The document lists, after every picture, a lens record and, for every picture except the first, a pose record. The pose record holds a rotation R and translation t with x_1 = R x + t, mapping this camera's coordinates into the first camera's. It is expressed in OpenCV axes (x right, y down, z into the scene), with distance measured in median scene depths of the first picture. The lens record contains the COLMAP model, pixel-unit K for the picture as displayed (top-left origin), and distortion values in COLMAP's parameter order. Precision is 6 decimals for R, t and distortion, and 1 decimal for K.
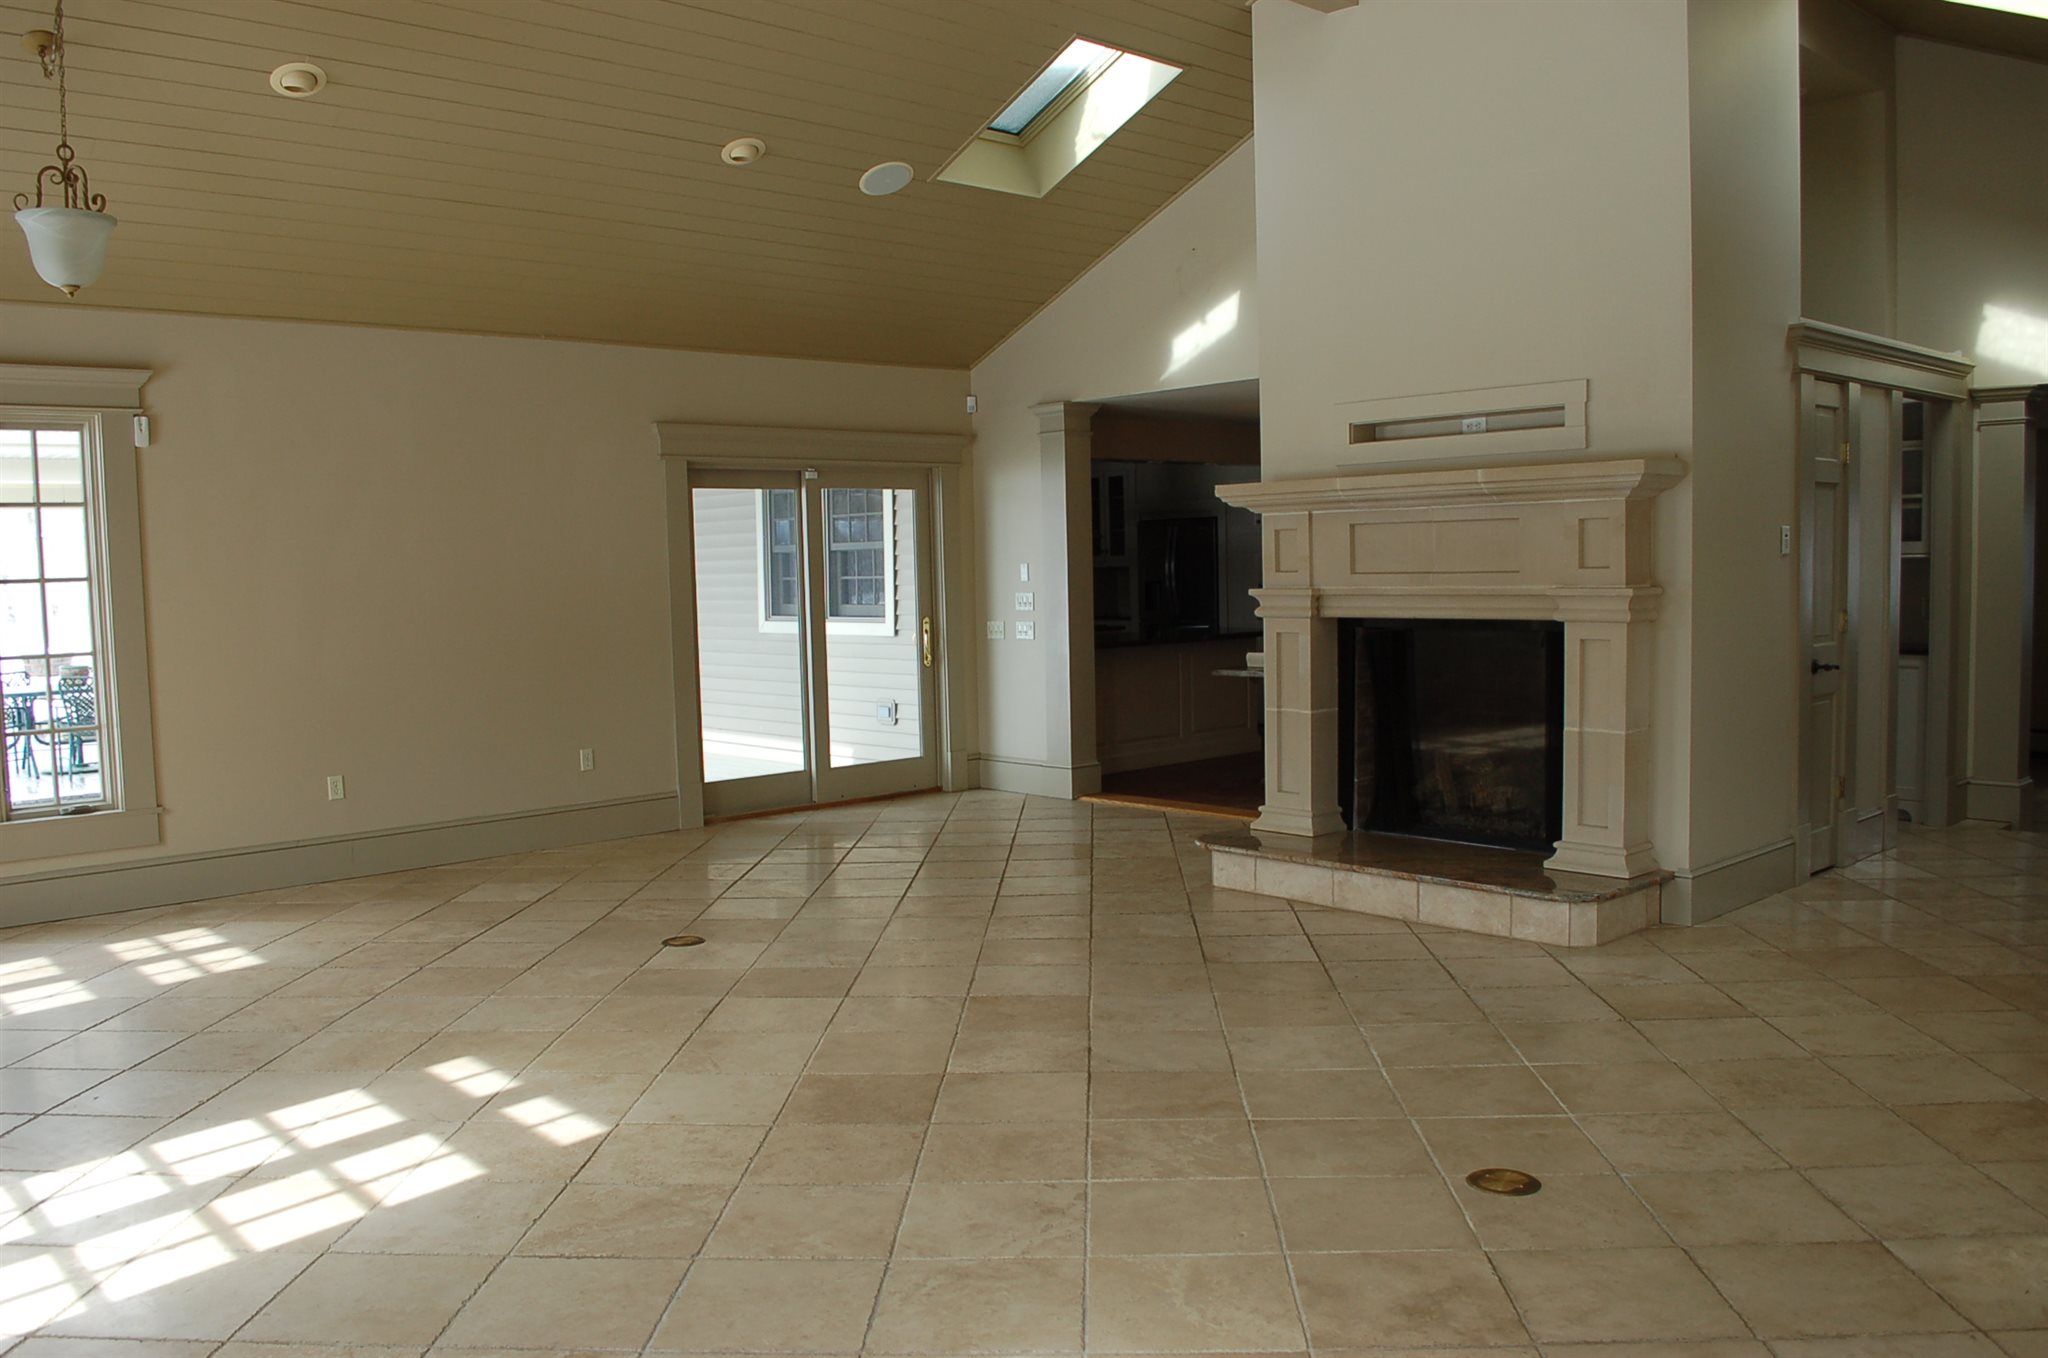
lens RADIAL K [[1614.8, 0, 1013.2], [0, 1614.8, 685.3], [0, 0, 1]] dist [-0.072606, -0.009160]
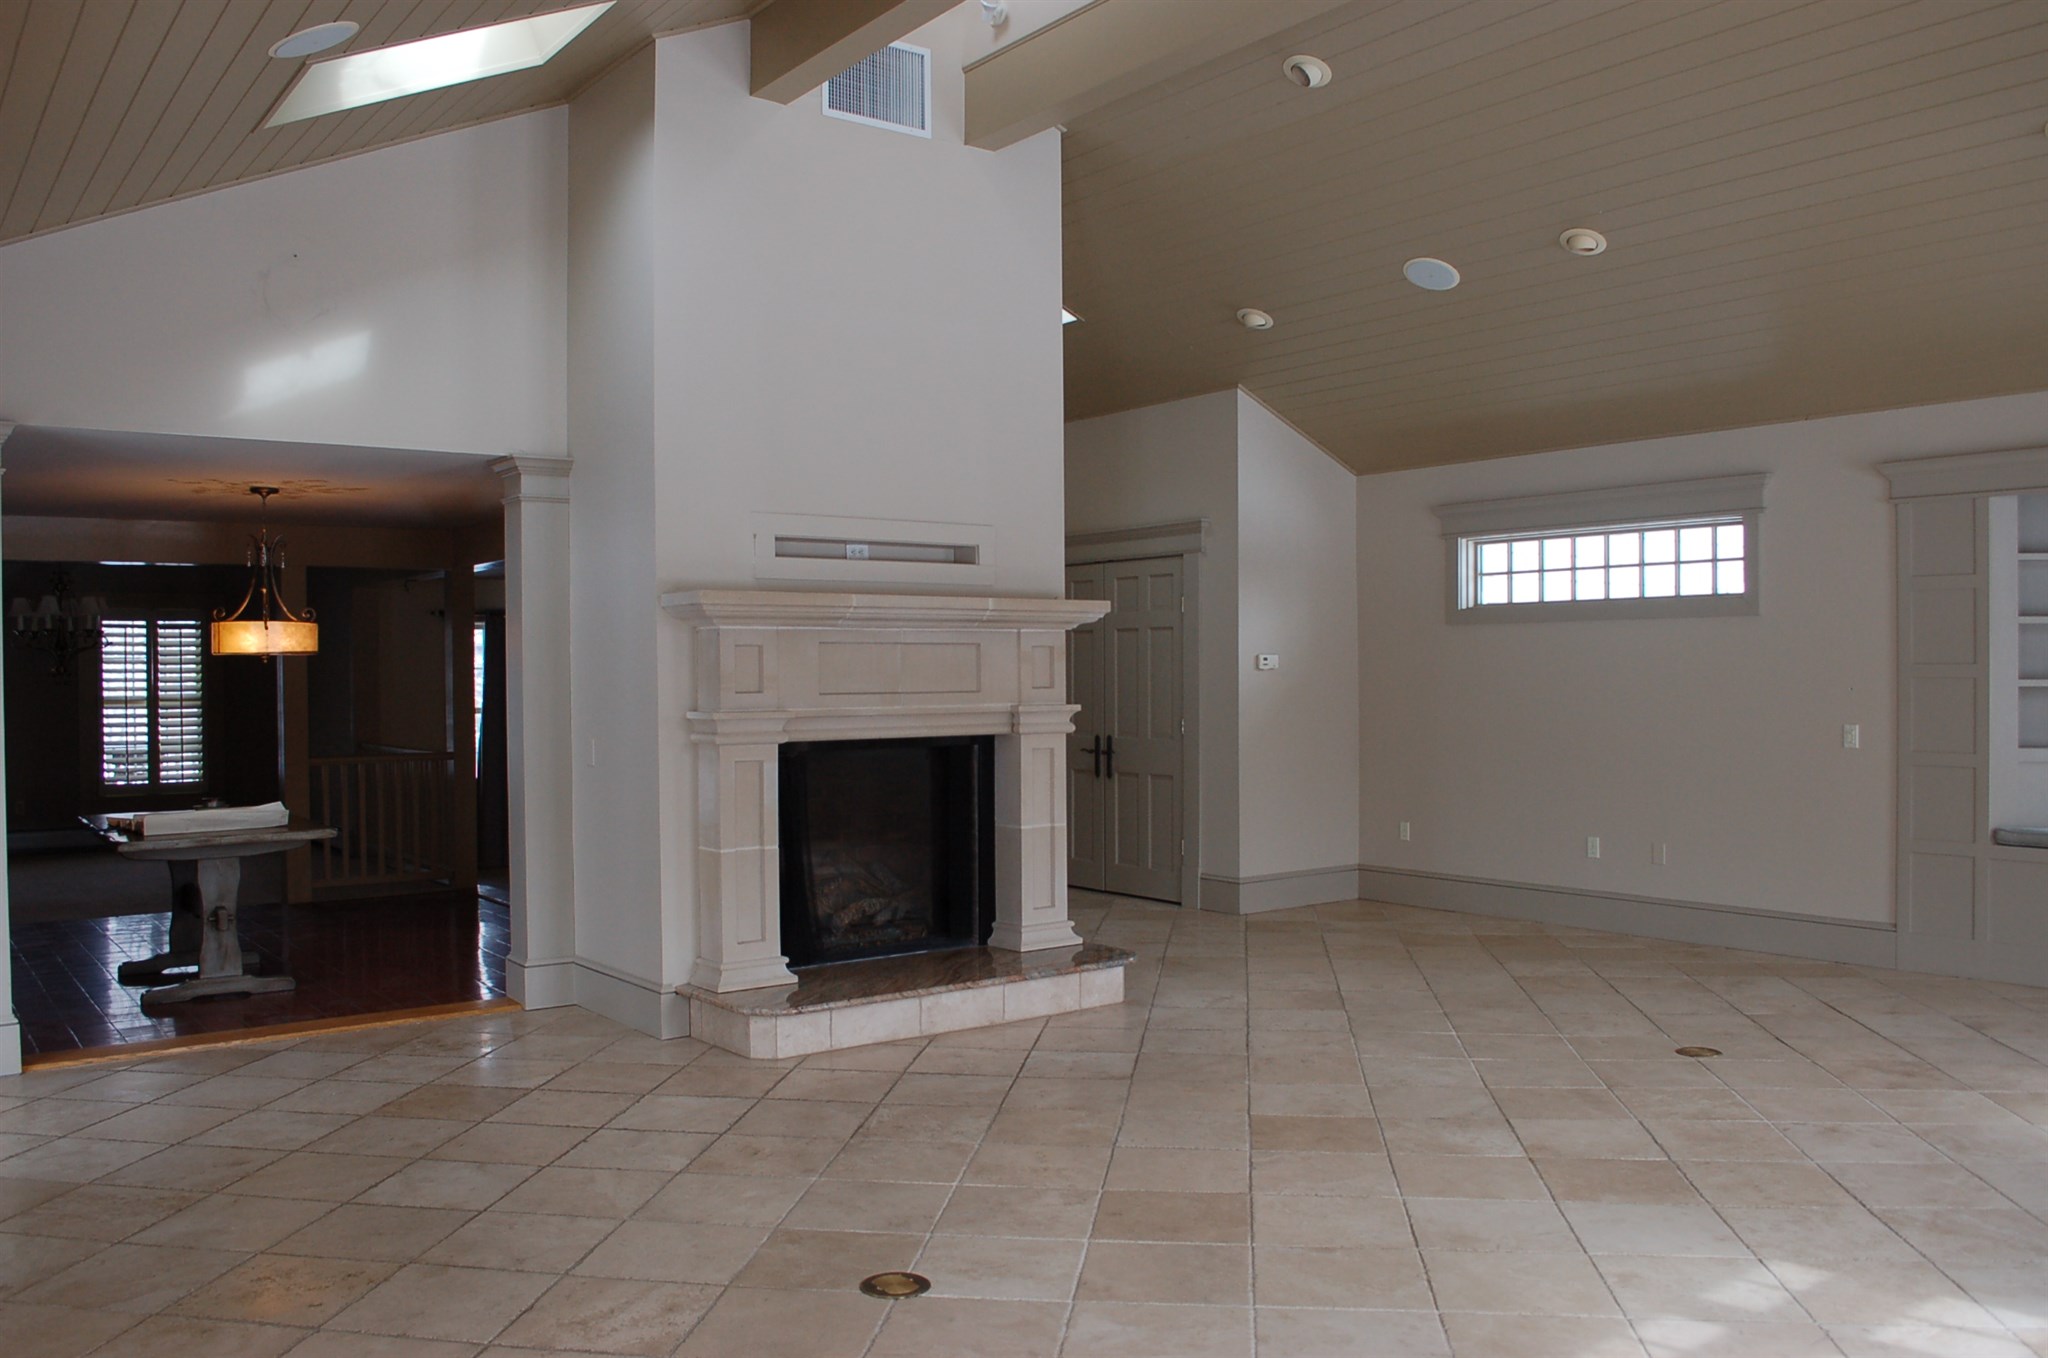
lens RADIAL K [[1614.8, 0, 1013.2], [0, 1614.8, 685.3], [0, 0, 1]] dist [-0.072606, -0.009160]
pose [[0.091747, 0.015795, 0.995657, -0.771009], [0.081140, 0.996431, -0.023285, -0.045871], [-0.992471, 0.082924, 0.090137, 0.848682]]
